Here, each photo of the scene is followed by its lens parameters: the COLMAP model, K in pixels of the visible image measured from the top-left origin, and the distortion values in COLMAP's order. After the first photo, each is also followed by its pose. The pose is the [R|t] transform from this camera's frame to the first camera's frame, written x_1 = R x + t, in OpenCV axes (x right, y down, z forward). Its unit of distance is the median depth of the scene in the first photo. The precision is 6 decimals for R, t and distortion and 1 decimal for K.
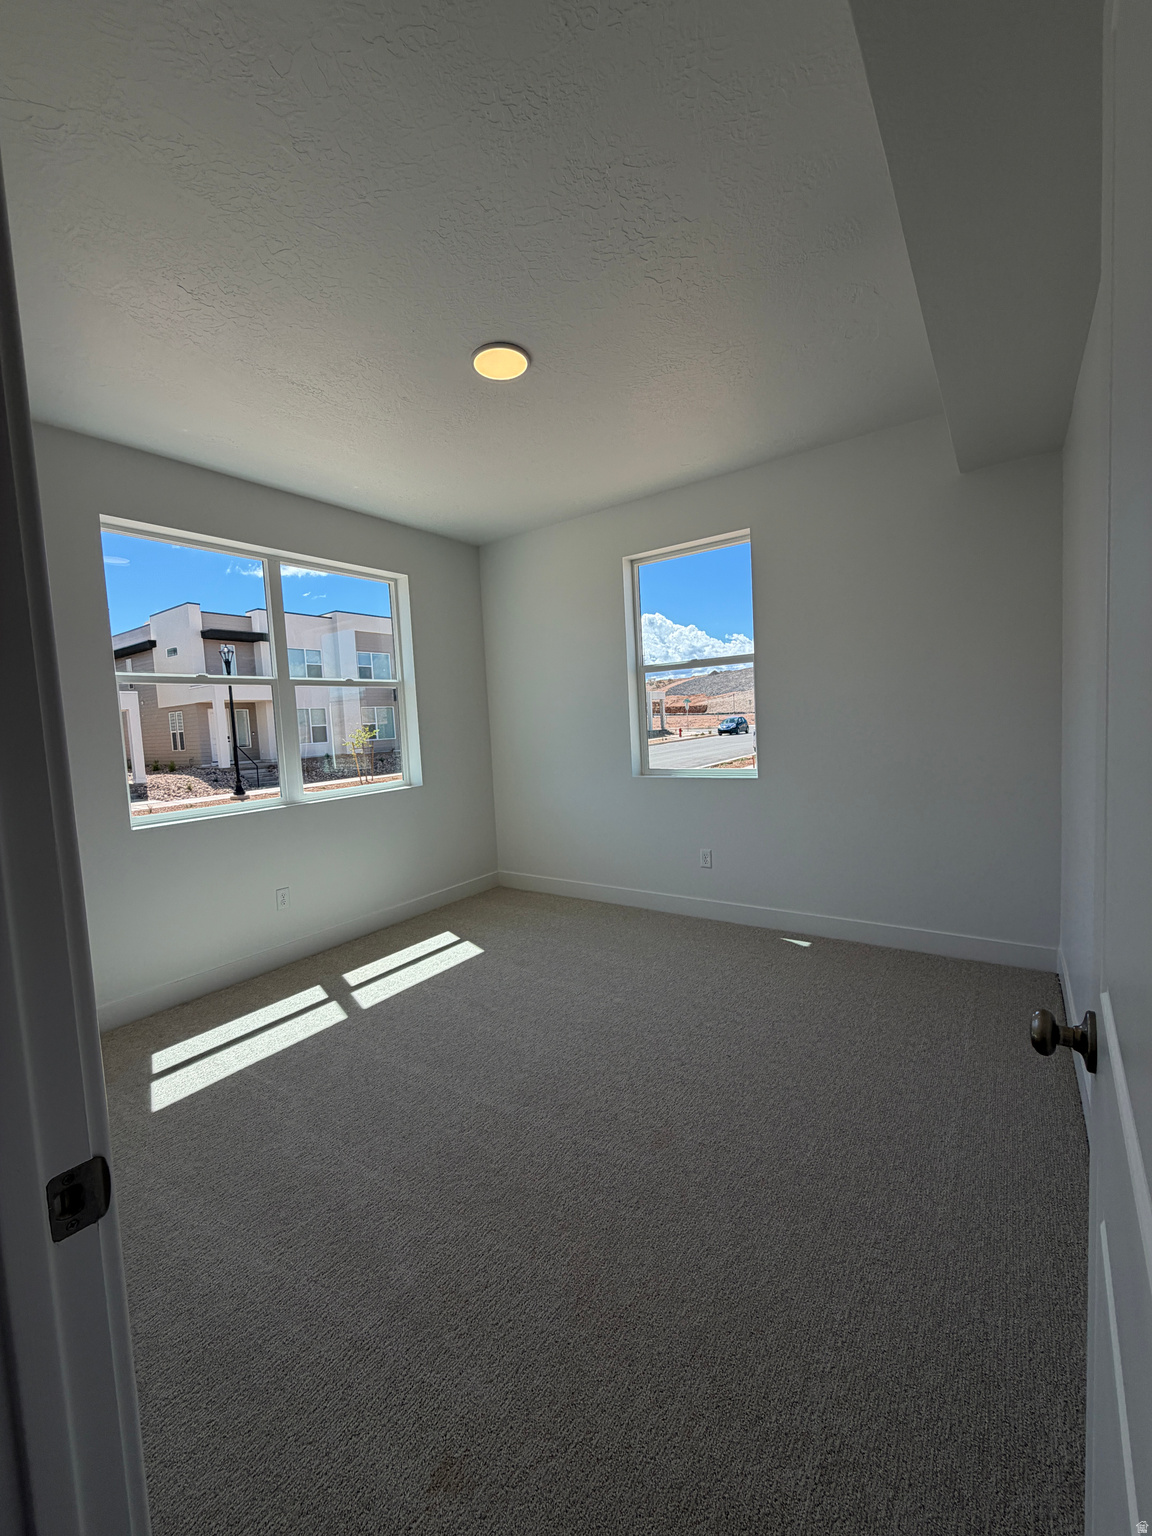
lens RADIAL K [[613.0, 0, 575.7], [0, 613.0, 765.8], [0, 0, 1]] dist [-0.001720, 0.000178]
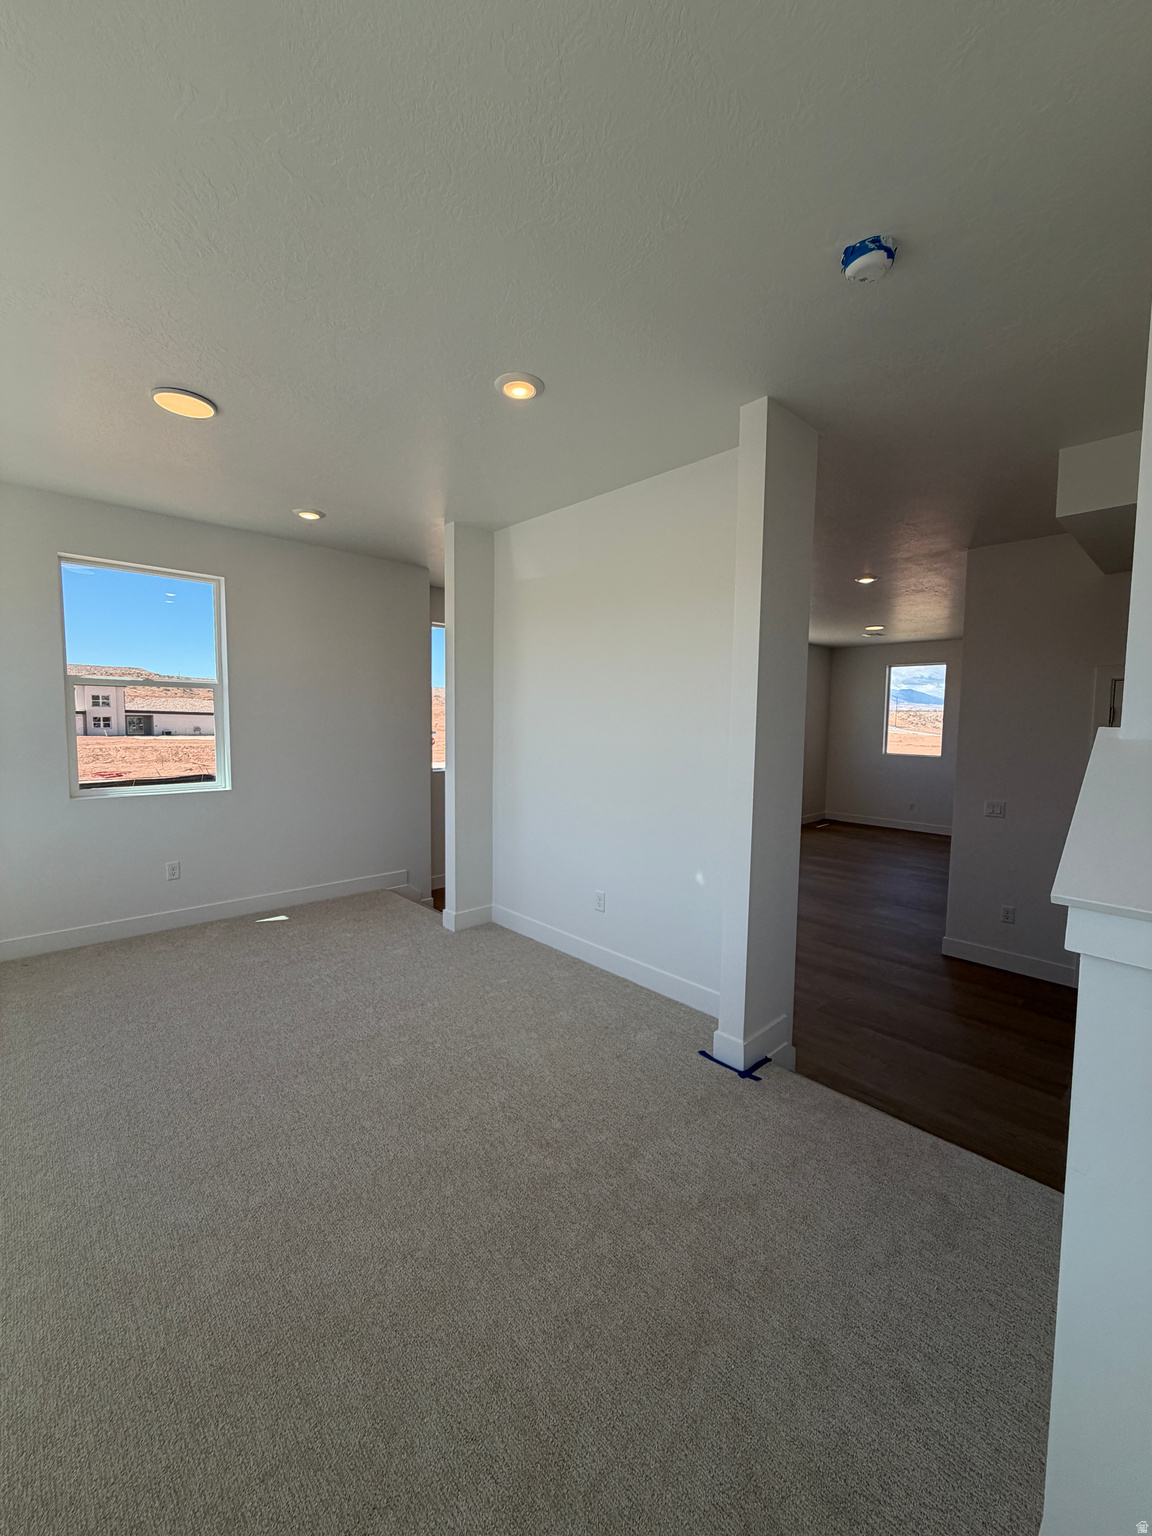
lens RADIAL K [[613.0, 0, 575.7], [0, 613.0, 765.8], [0, 0, 1]] dist [-0.001720, 0.000178]
pose [[0.258695, -0.072189, 0.963258, -0.620974], [0.074824, 0.995705, 0.054526, -0.031207], [-0.963057, 0.057969, 0.262985, 0.081675]]
